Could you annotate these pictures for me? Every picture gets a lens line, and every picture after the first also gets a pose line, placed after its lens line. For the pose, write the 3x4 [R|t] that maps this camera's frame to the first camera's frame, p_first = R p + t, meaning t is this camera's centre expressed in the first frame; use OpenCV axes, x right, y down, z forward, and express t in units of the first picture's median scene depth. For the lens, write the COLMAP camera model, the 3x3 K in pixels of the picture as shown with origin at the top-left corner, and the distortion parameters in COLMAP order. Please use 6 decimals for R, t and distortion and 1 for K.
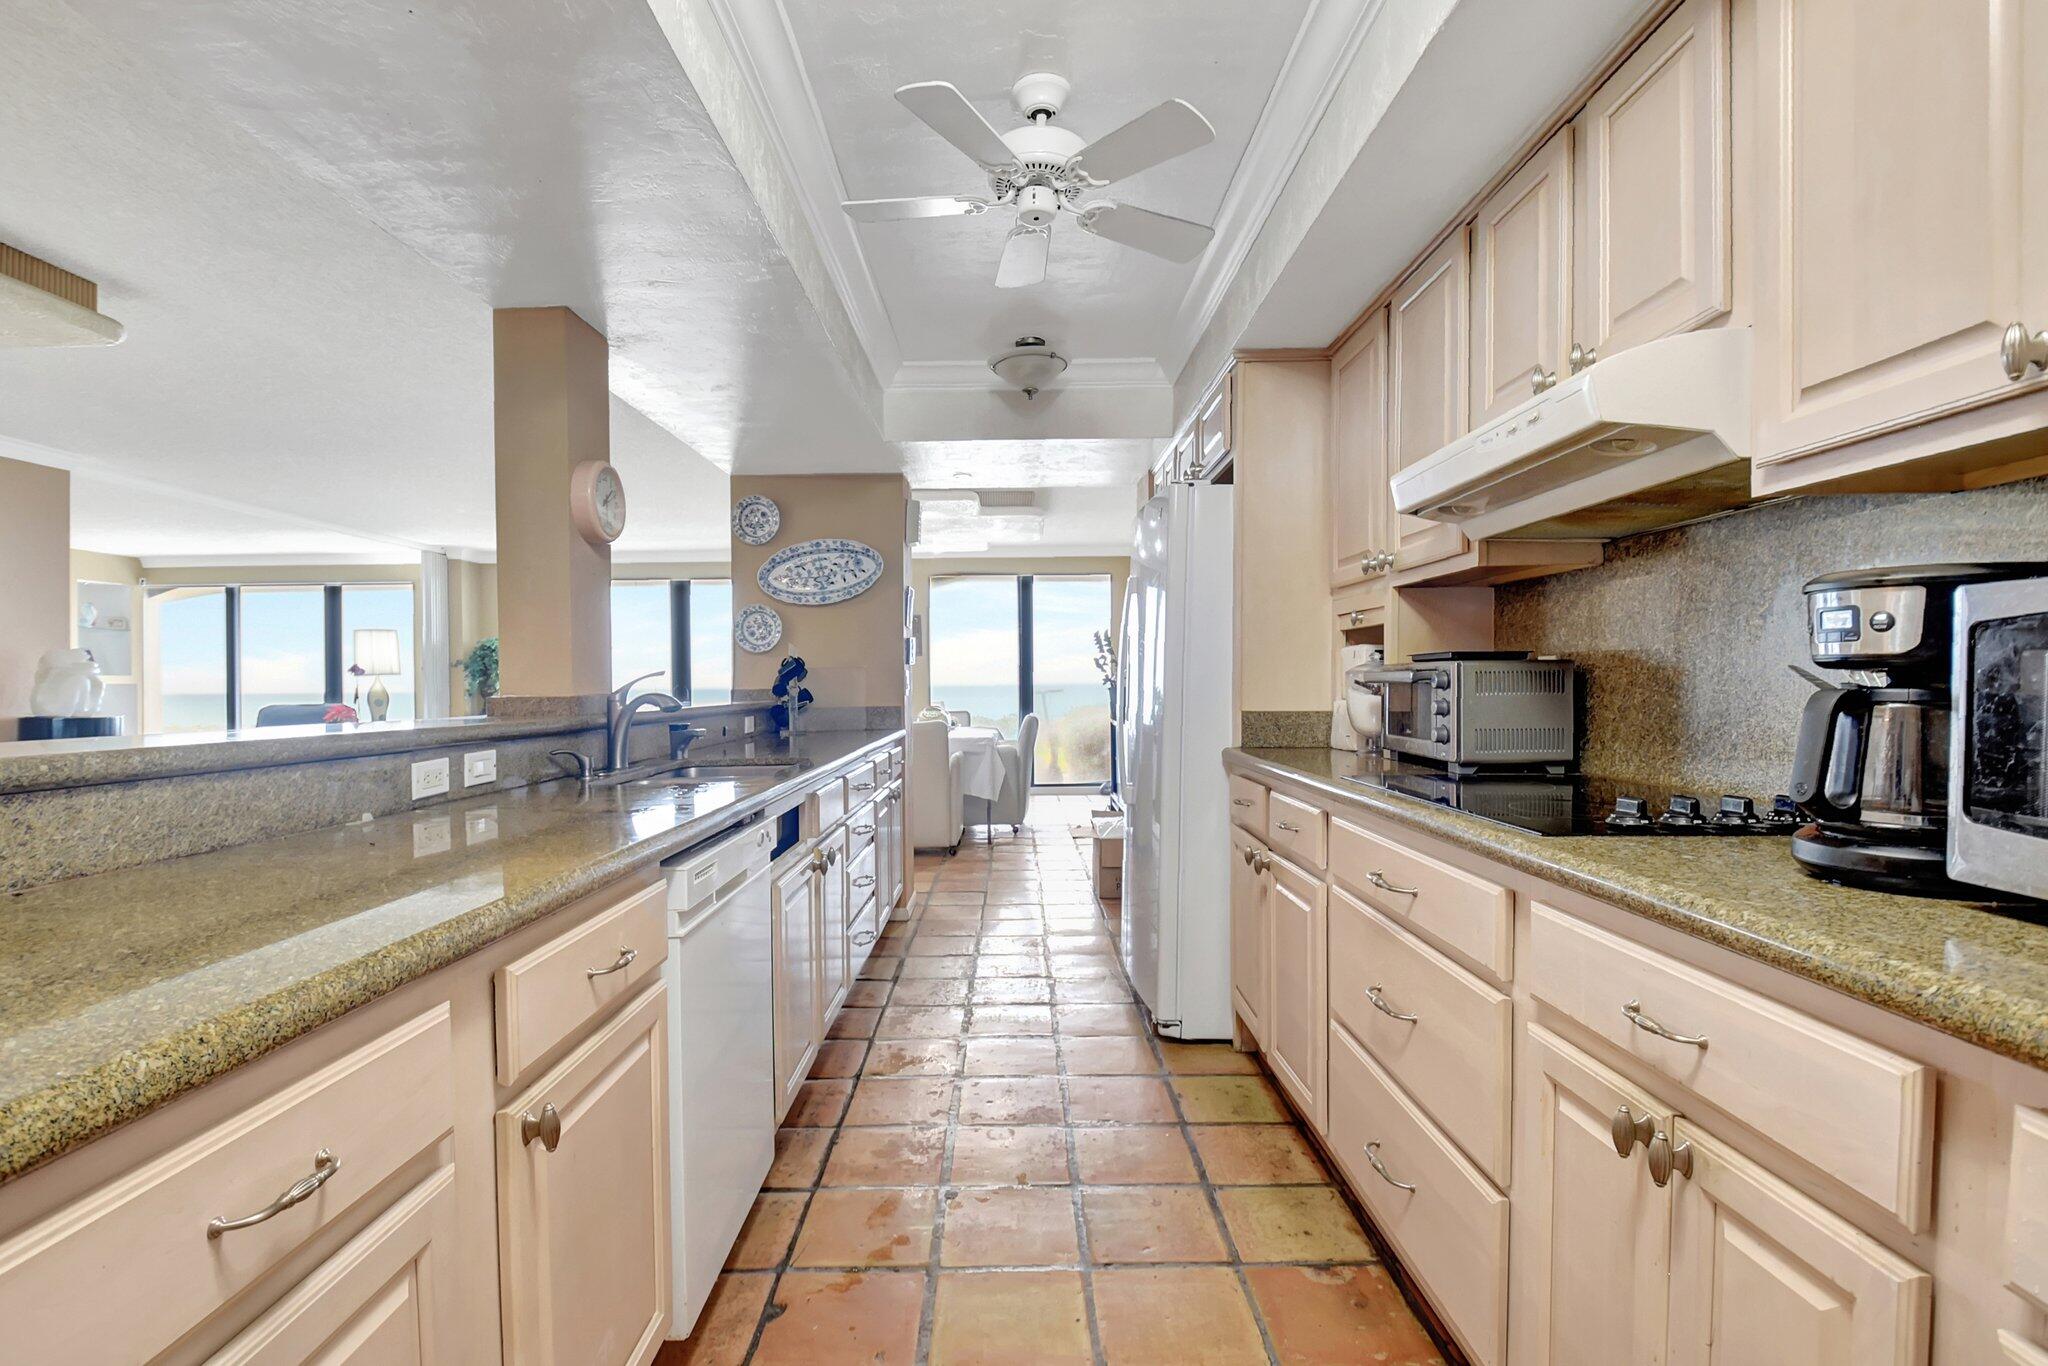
lens RADIAL K [[922.7, 0, 1015.4], [0, 922.7, 685.7], [0, 0, 1]] dist [0.027449, -0.038941]
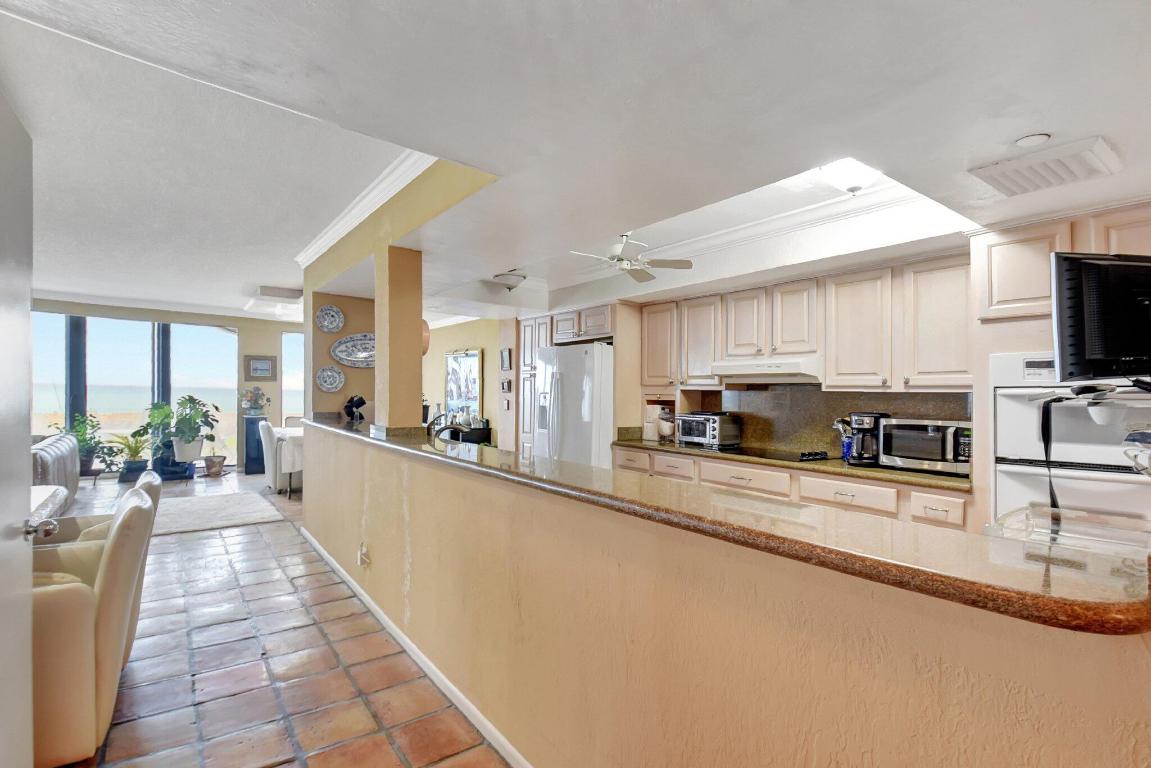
lens RADIAL K [[528.0, 0, 575.0], [0, 528.0, 398.8], [0, 0, 1]] dist [0.000487, 0.000025]
pose [[0.784712, 0.020375, 0.619526, -0.887386], [-0.025730, 0.999669, -0.000286, -0.057397], [-0.619326, -0.015717, 0.784976, -0.178559]]
